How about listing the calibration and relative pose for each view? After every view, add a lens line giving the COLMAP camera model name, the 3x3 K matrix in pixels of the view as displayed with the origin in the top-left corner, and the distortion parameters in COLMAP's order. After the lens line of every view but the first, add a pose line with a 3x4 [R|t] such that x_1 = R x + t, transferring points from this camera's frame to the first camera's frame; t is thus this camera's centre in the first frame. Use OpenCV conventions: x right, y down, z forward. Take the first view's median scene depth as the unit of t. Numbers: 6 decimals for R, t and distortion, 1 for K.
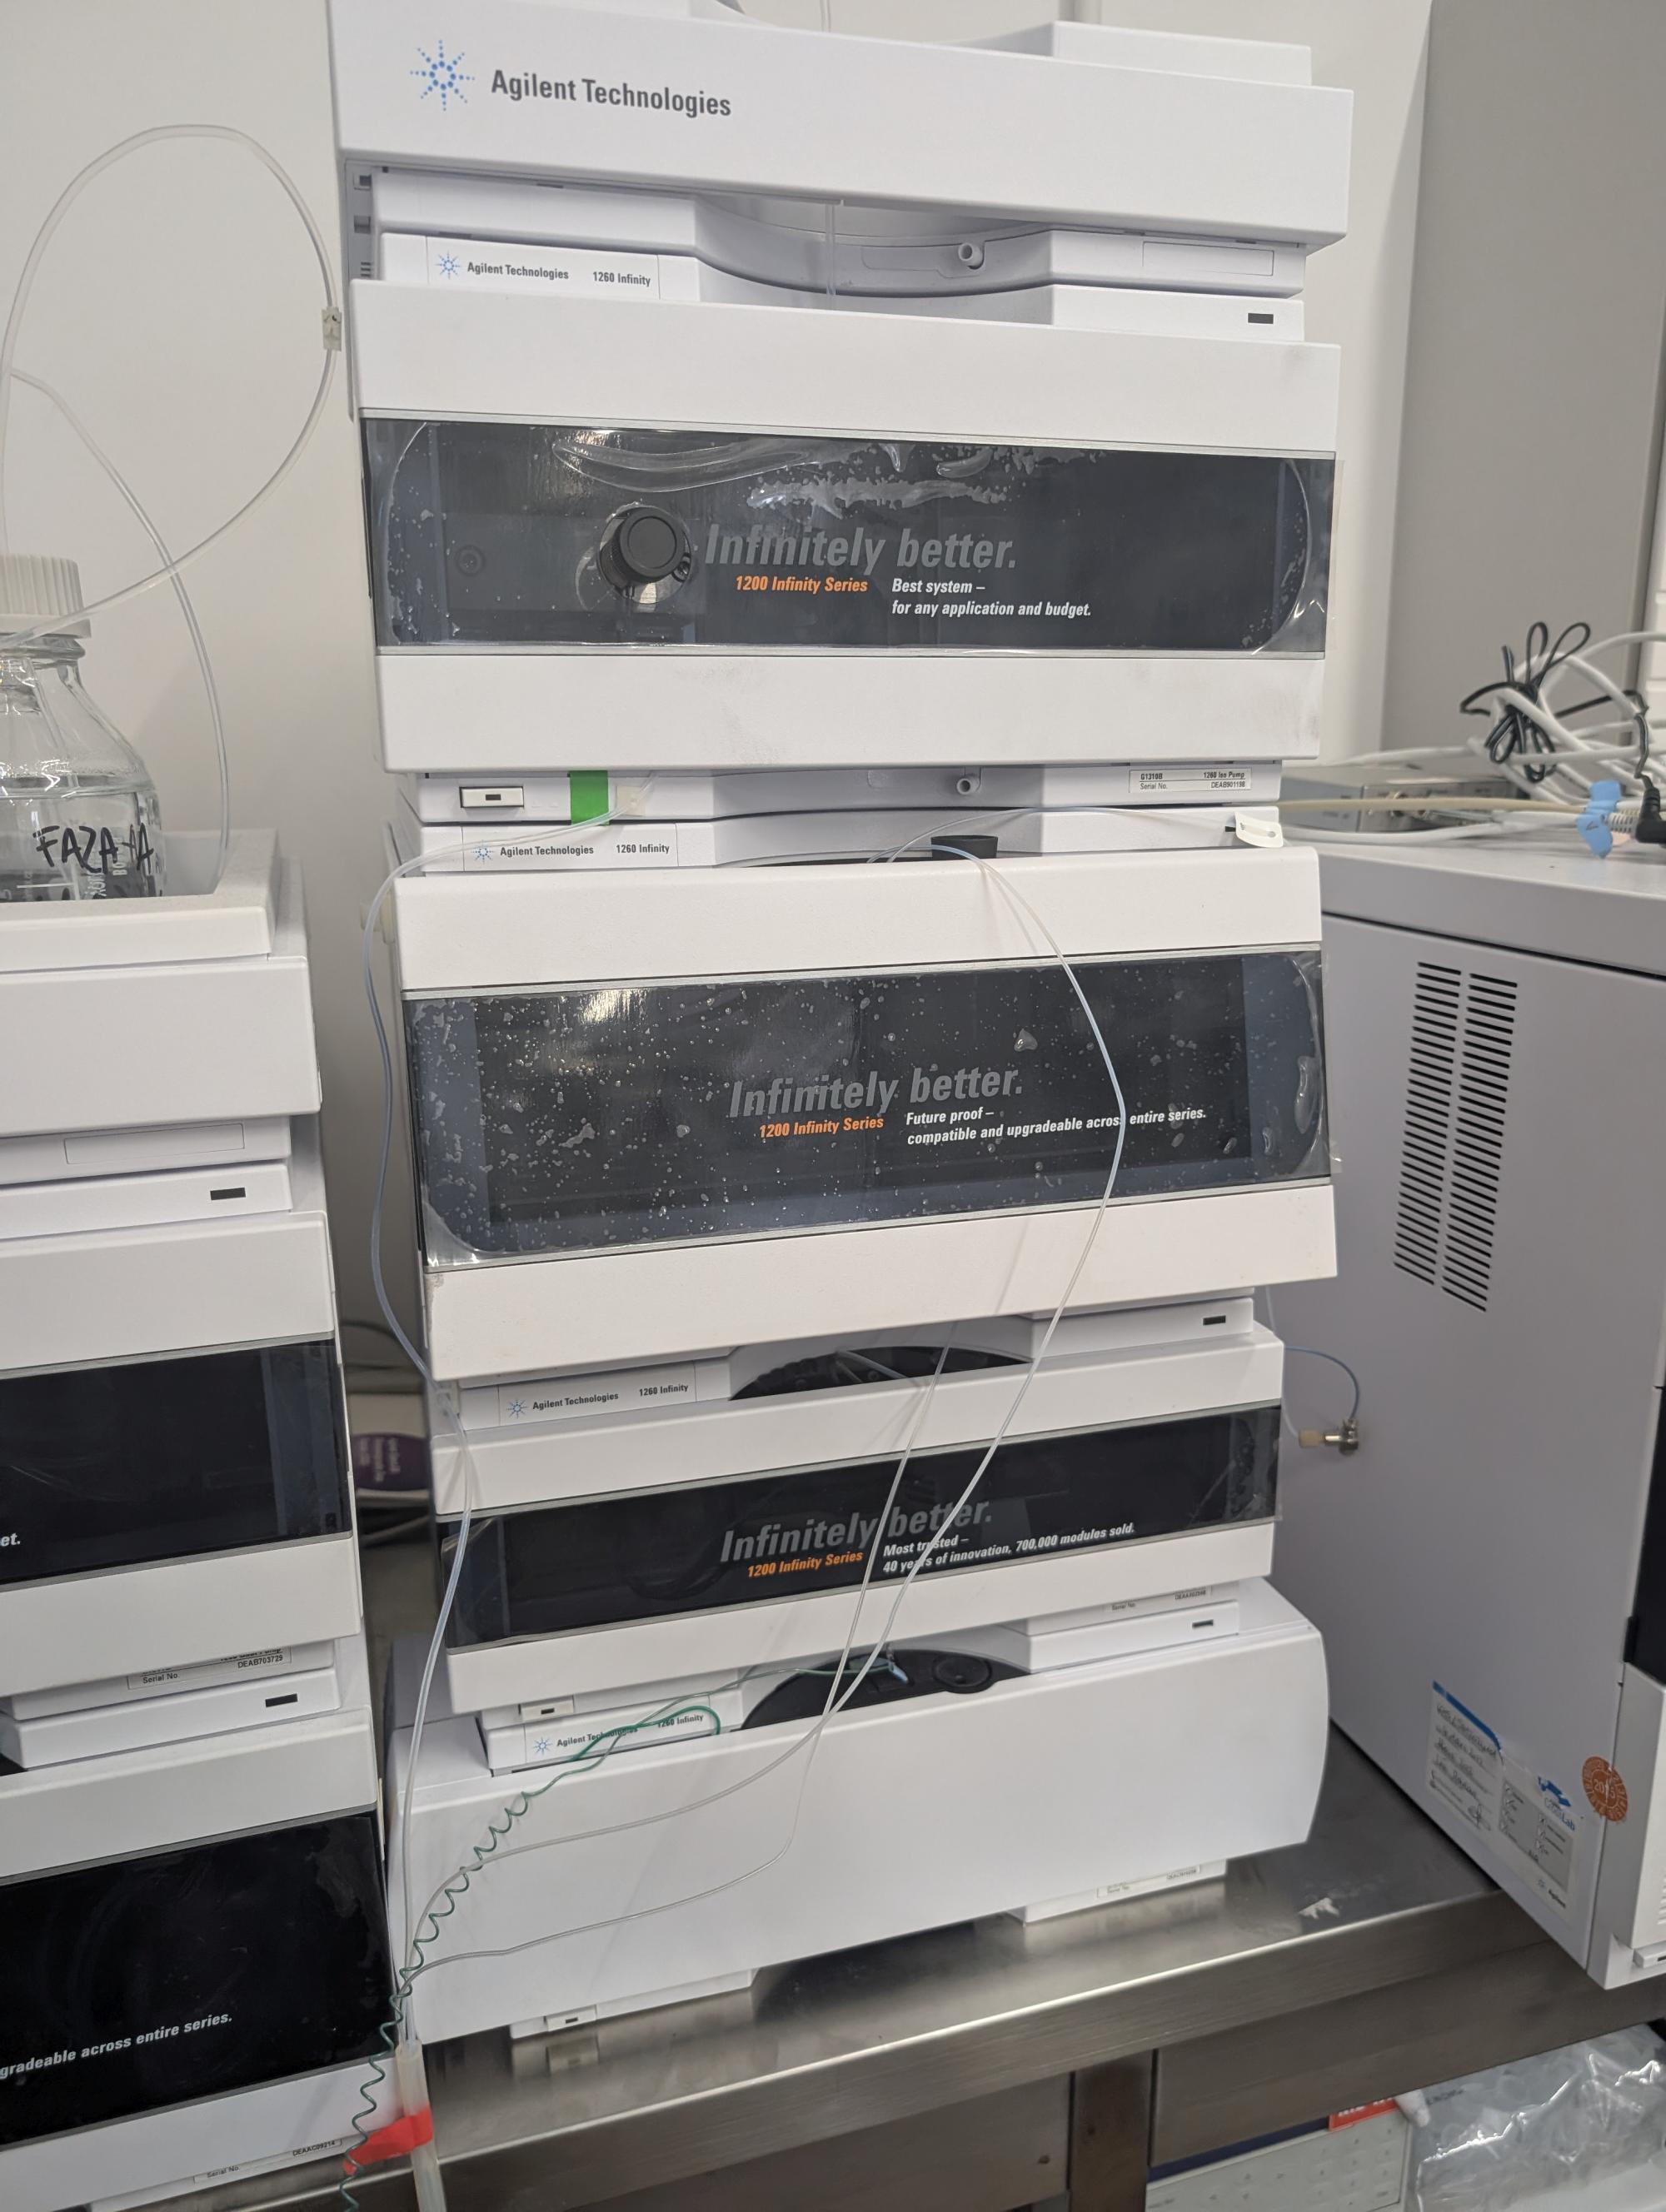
lens RADIAL K [[1649.4, 0, 833.0], [0, 1649.4, 1106.0], [0, 0, 1]] dist [-0.012984, -0.005708]
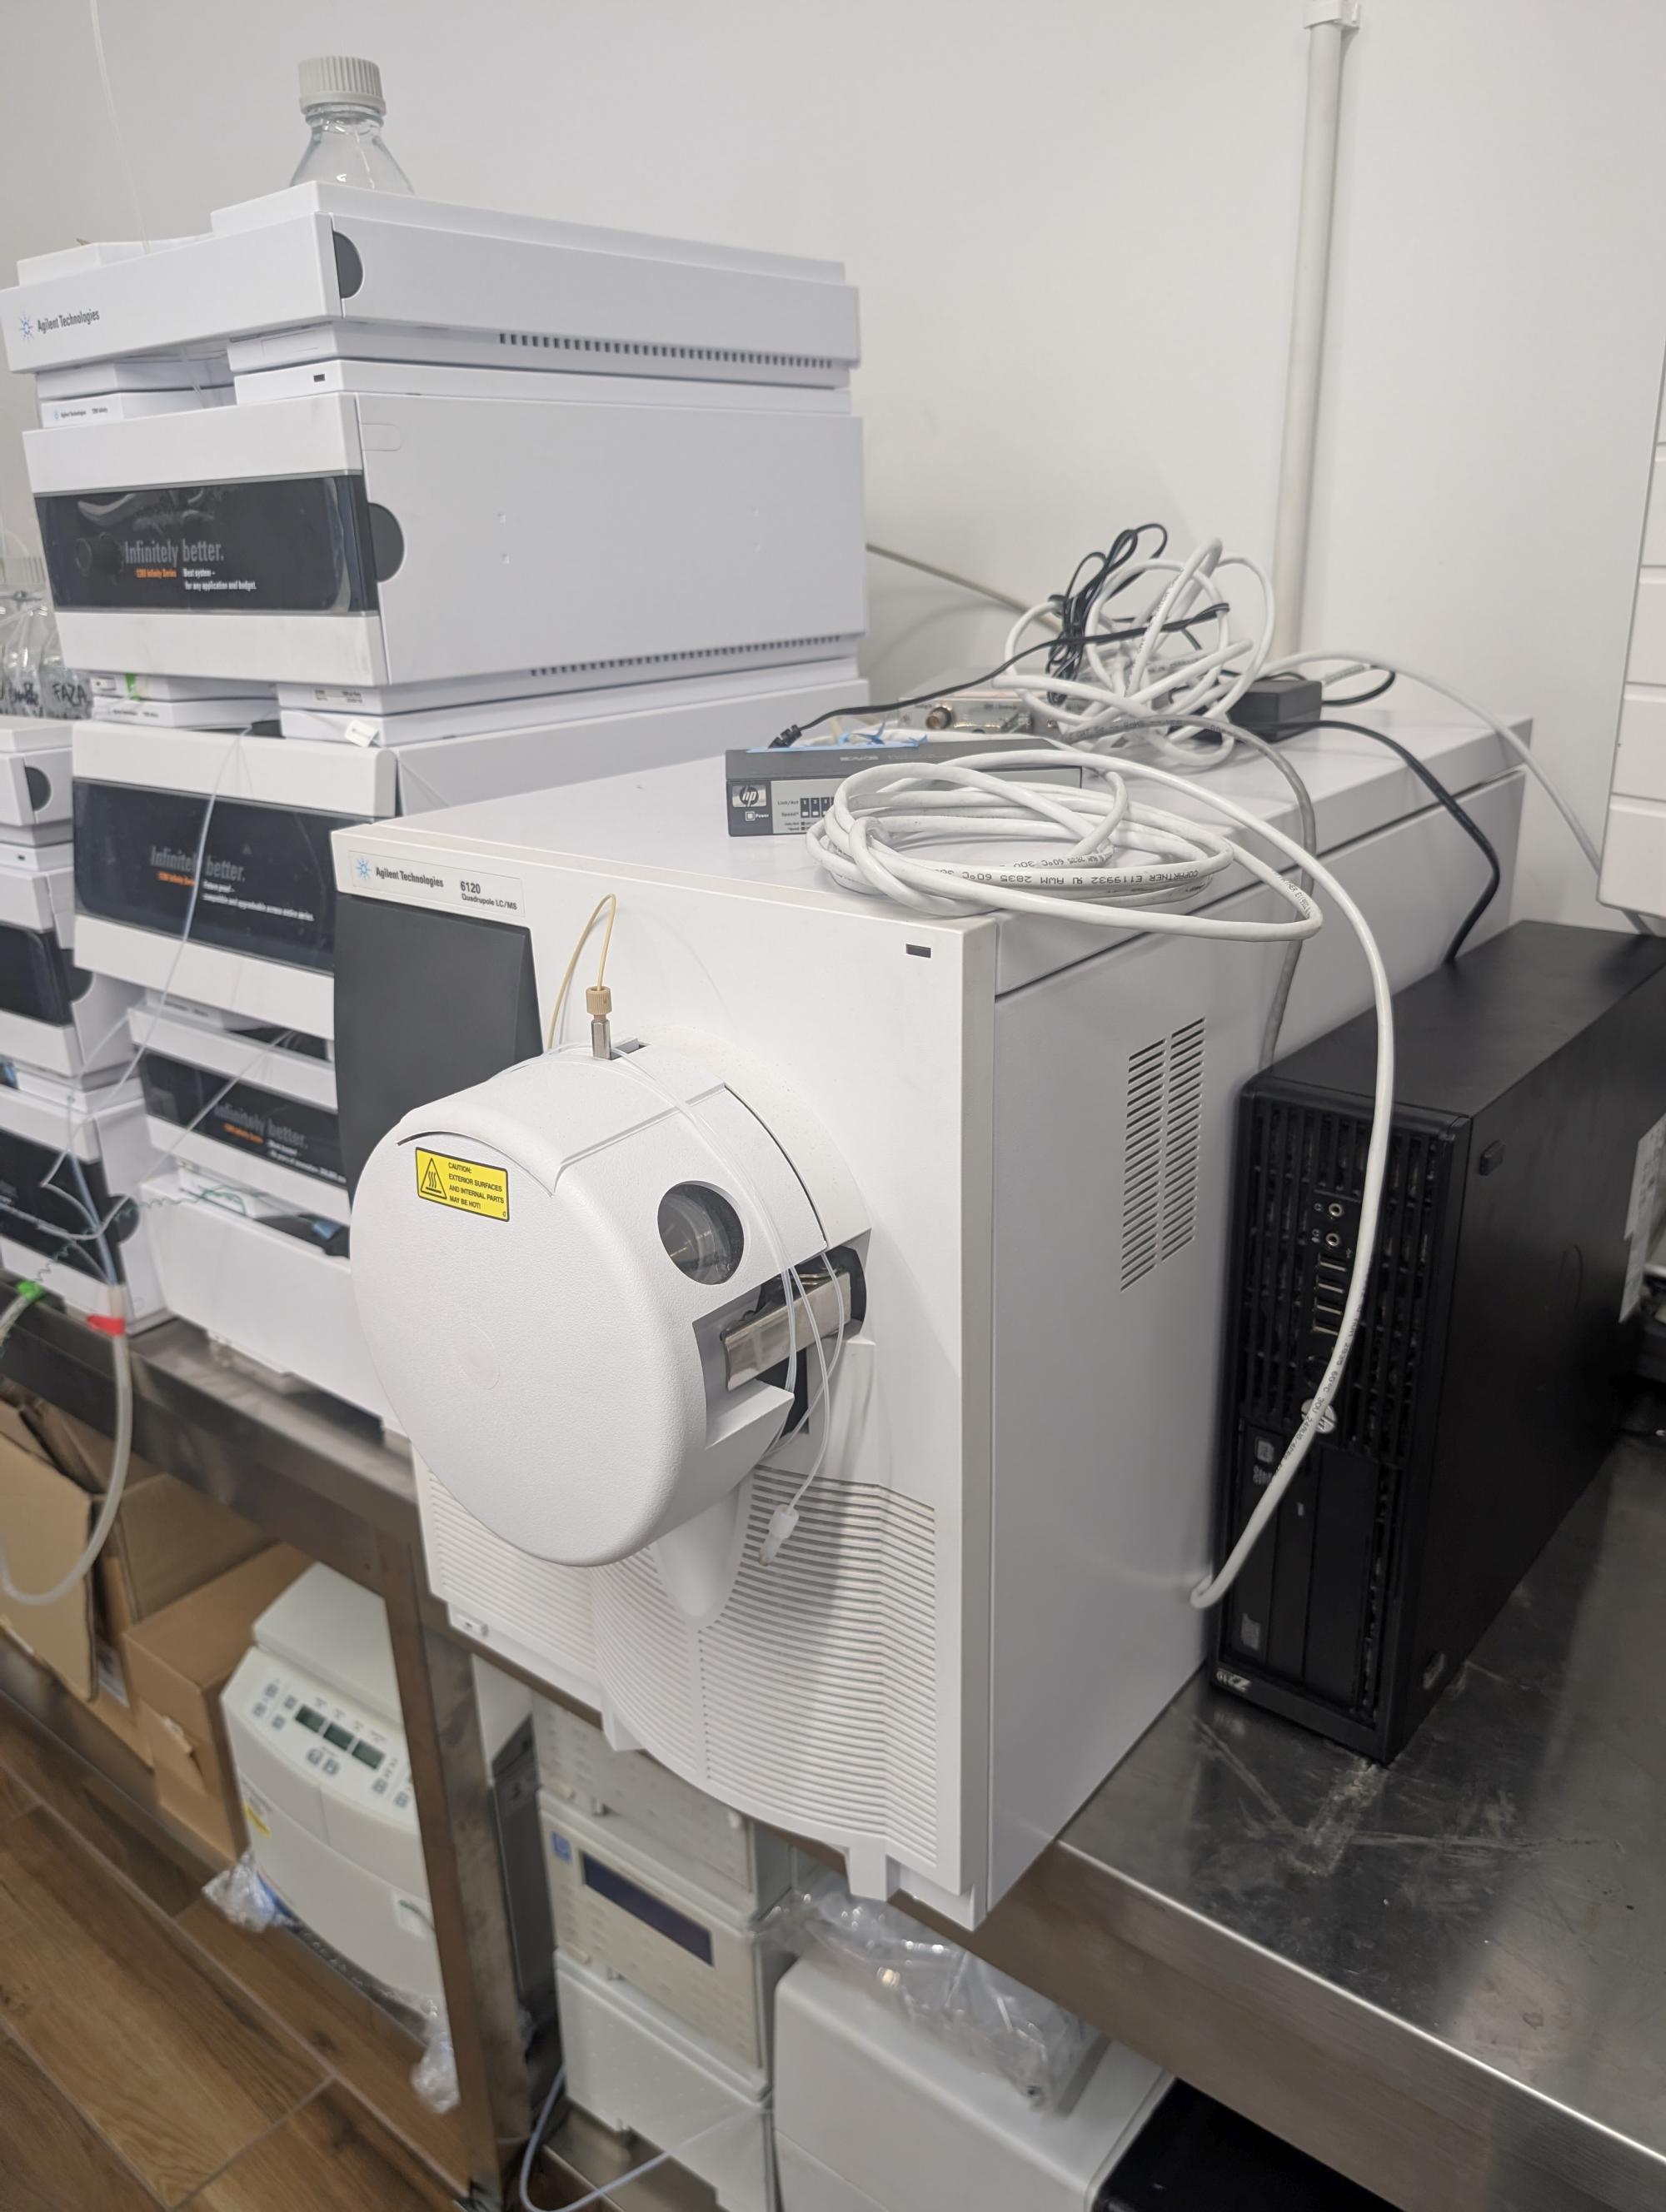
lens RADIAL K [[1640.1, 0, 837.0], [0, 1640.1, 1121.2], [0, 0, 1]] dist [-0.007980, -0.006618]
pose [[0.554660, 0.275765, -0.785052, 1.821000], [-0.168044, 0.961168, 0.218902, -0.239441], [0.814932, 0.010507, 0.579461, 0.537767]]
